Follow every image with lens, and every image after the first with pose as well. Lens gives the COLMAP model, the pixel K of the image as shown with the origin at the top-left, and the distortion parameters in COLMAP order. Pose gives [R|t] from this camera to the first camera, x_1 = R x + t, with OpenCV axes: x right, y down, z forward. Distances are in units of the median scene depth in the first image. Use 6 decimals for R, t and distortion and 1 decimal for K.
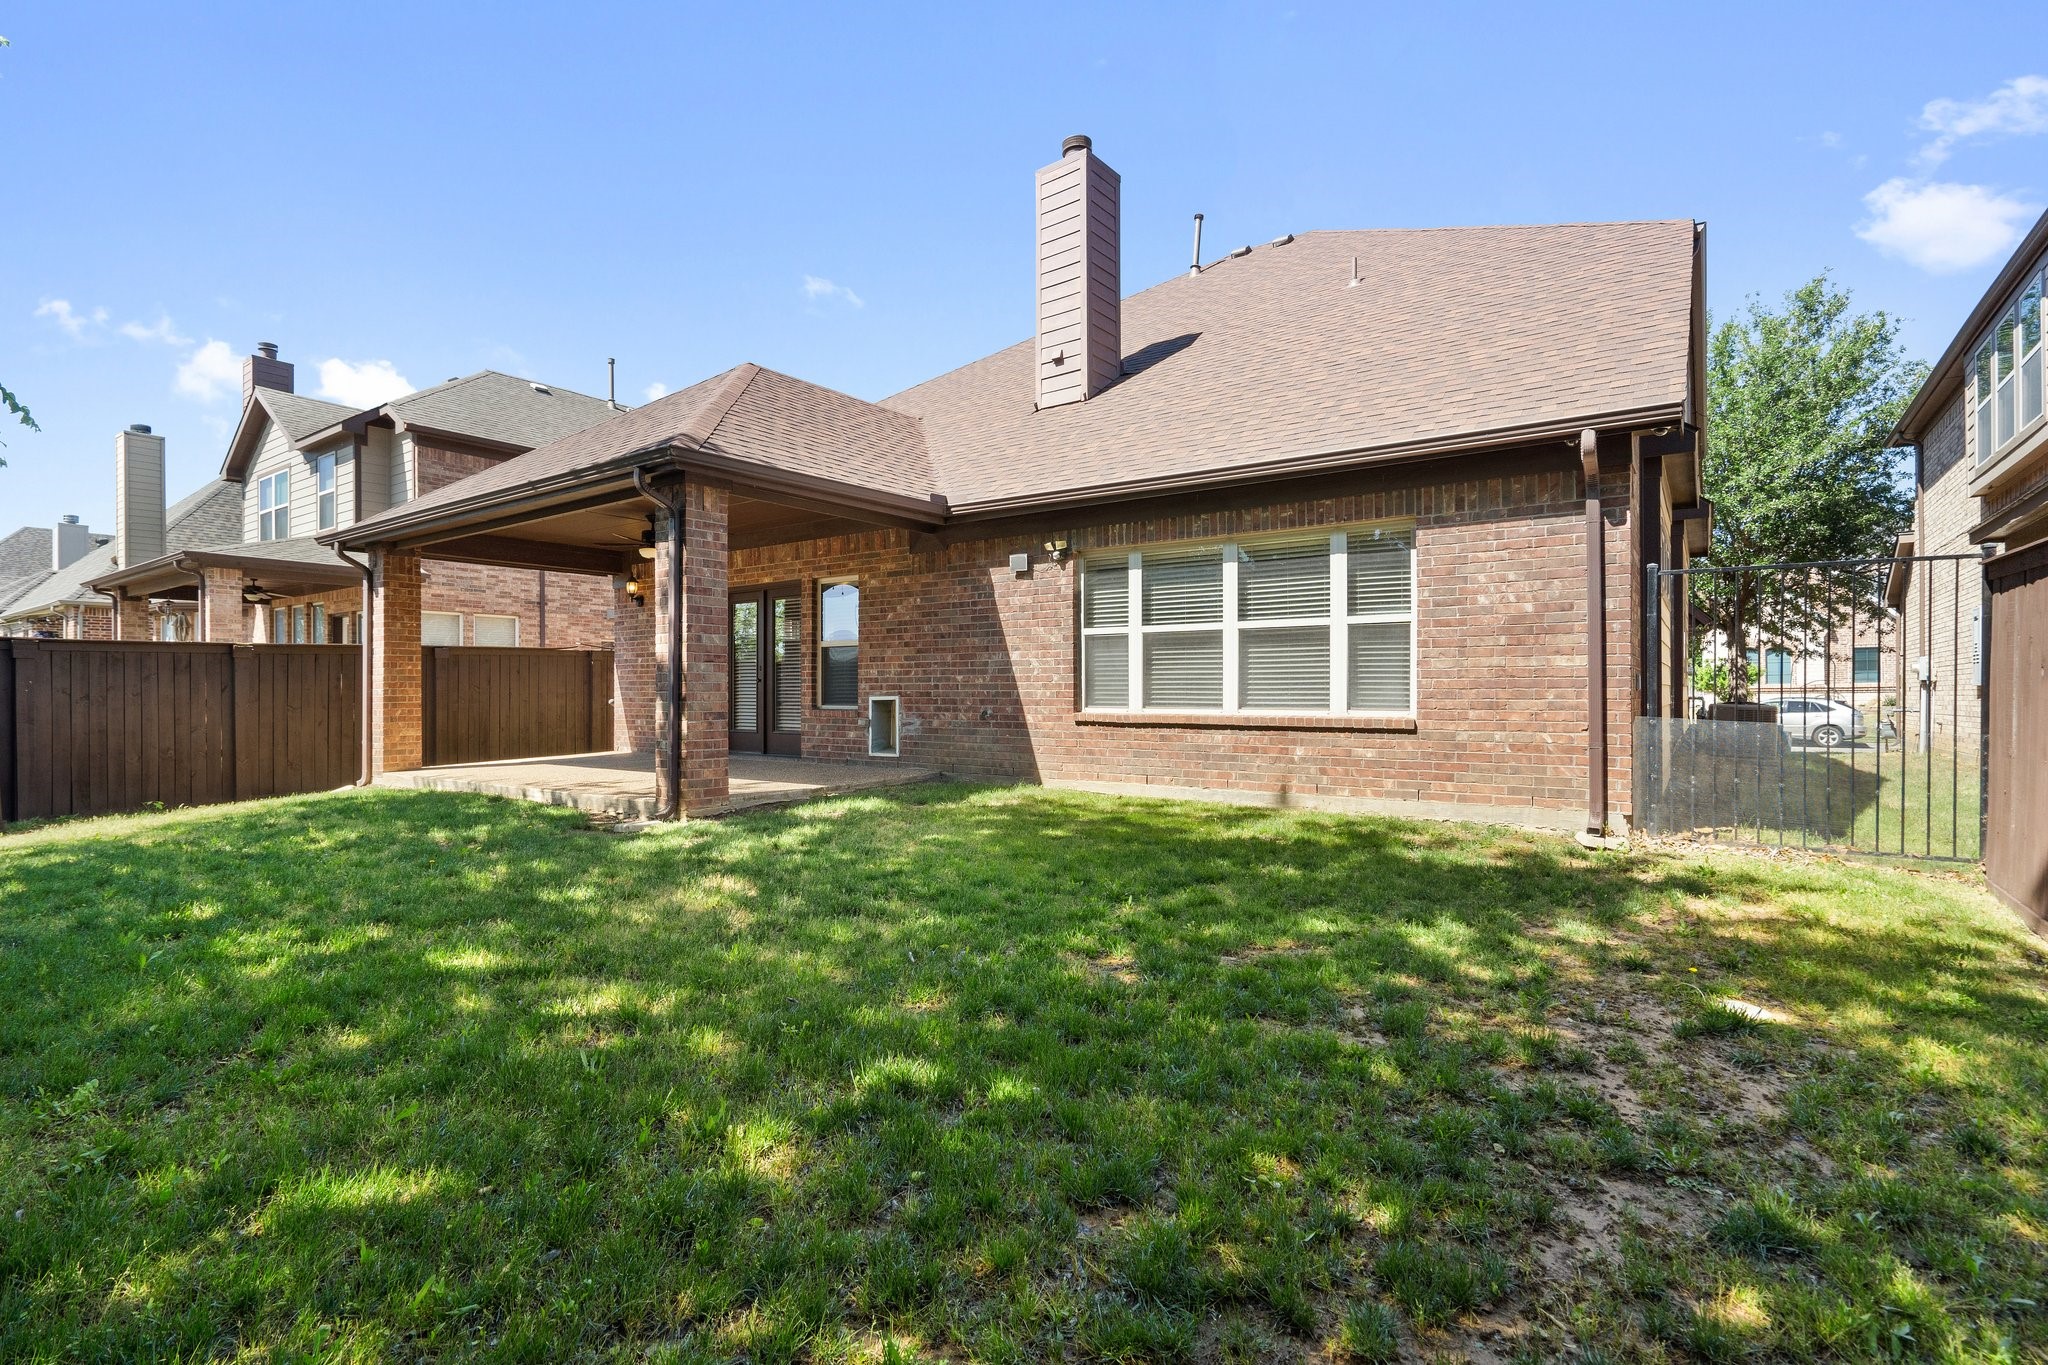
lens RADIAL K [[961.7, 0, 1013.3], [0, 961.7, 683.0], [0, 0, 1]] dist [0.003884, 0.000402]
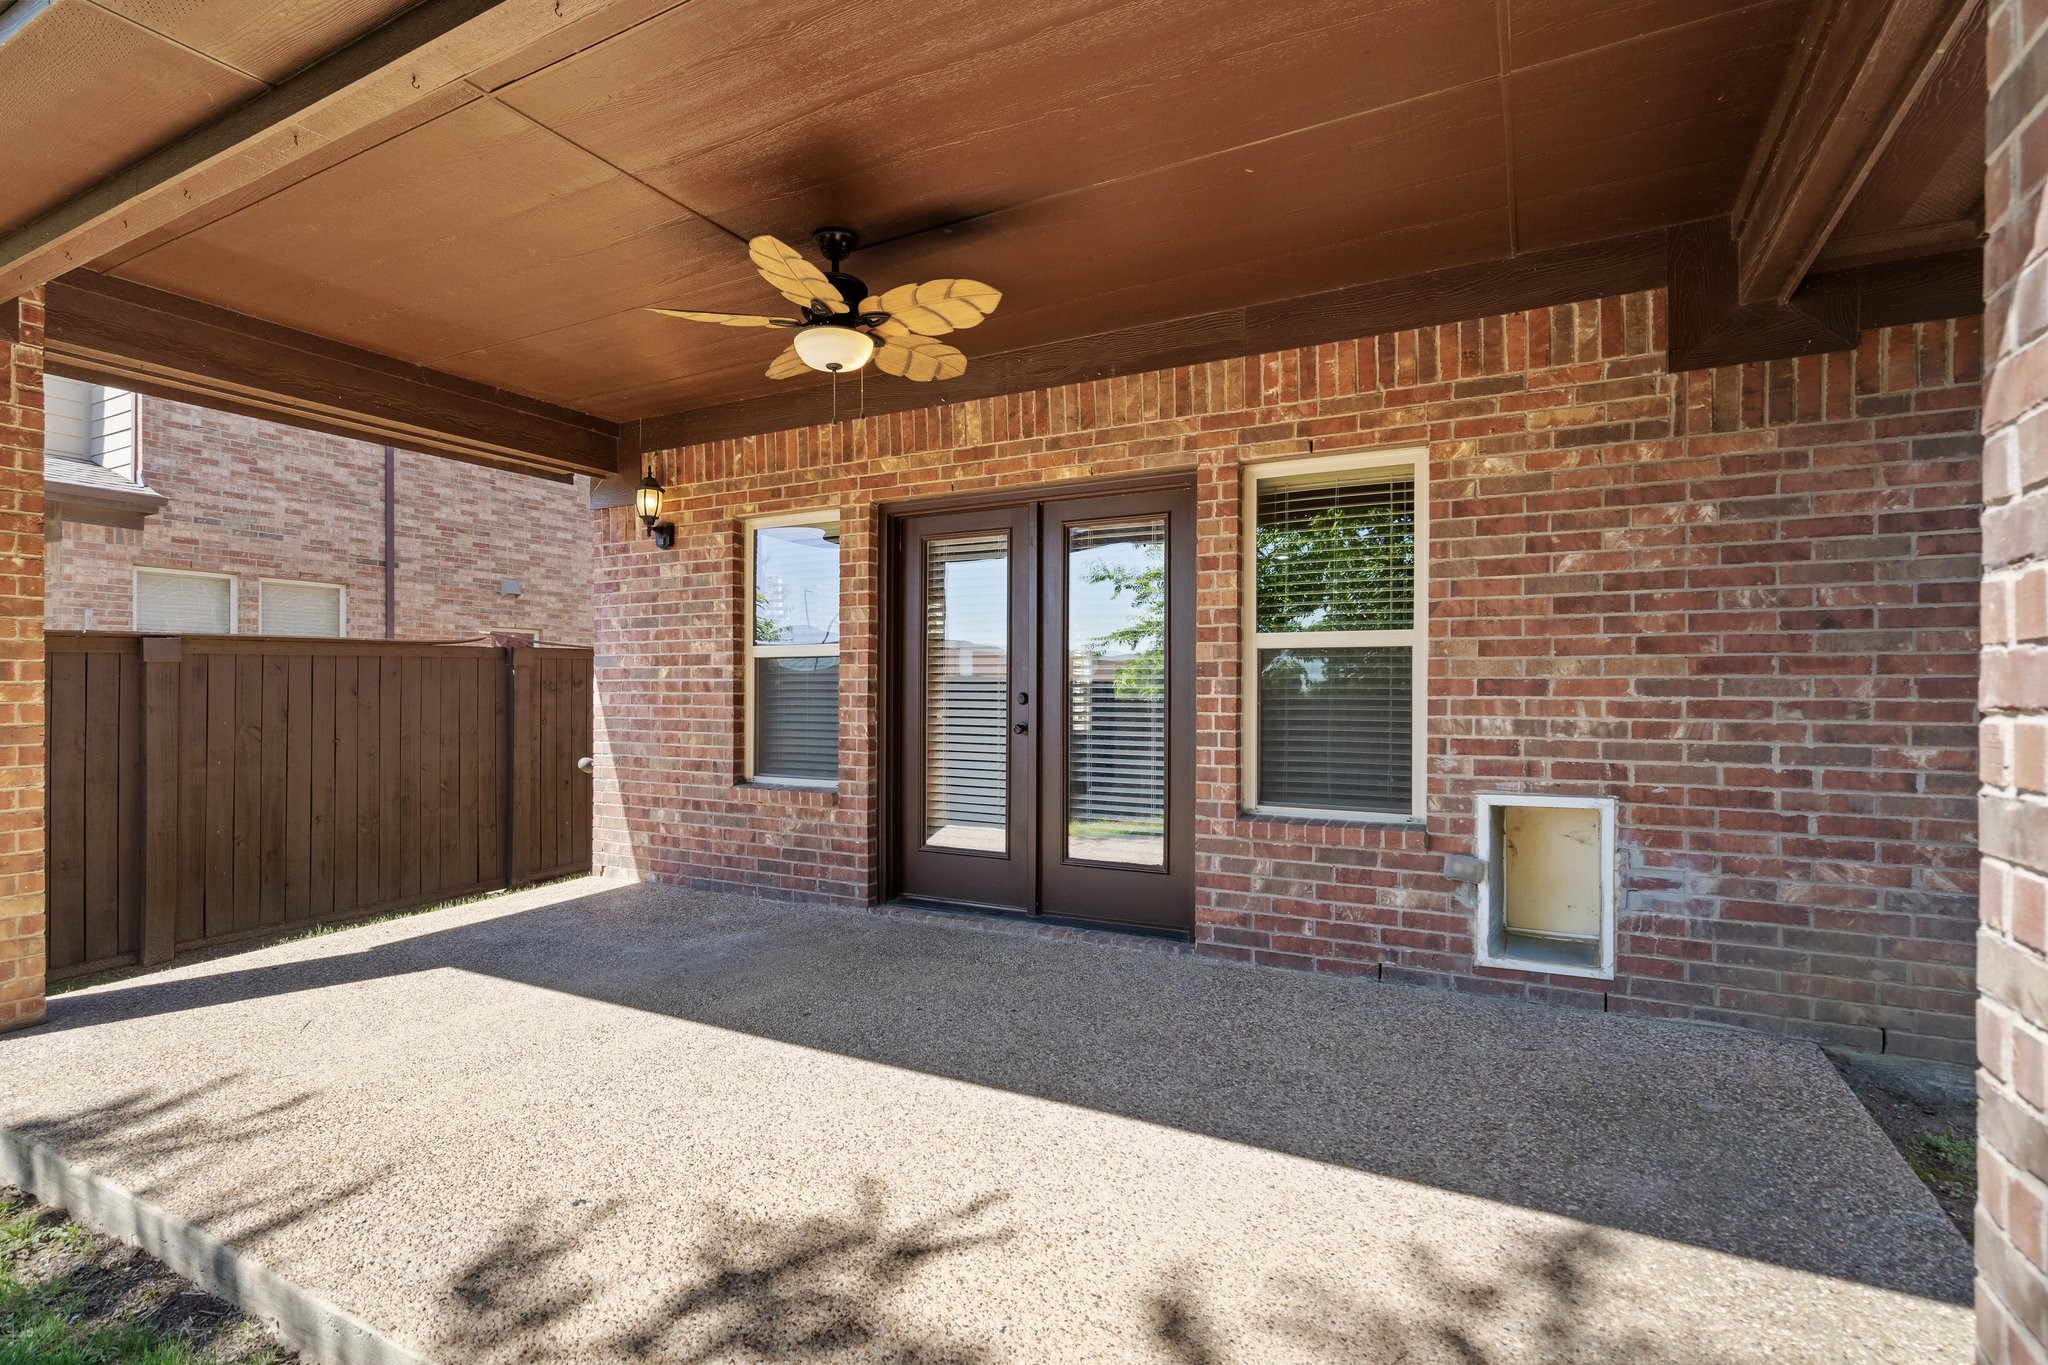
lens RADIAL K [[982.1, 0, 1025.6], [0, 982.1, 688.3], [0, 0, 1]] dist [-0.003021, 0.000029]
pose [[0.989863, 0.006175, 0.141889, -0.335394], [-0.006894, 0.999966, 0.004571, -0.022770], [-0.141856, -0.005503, 0.989872, 0.624688]]
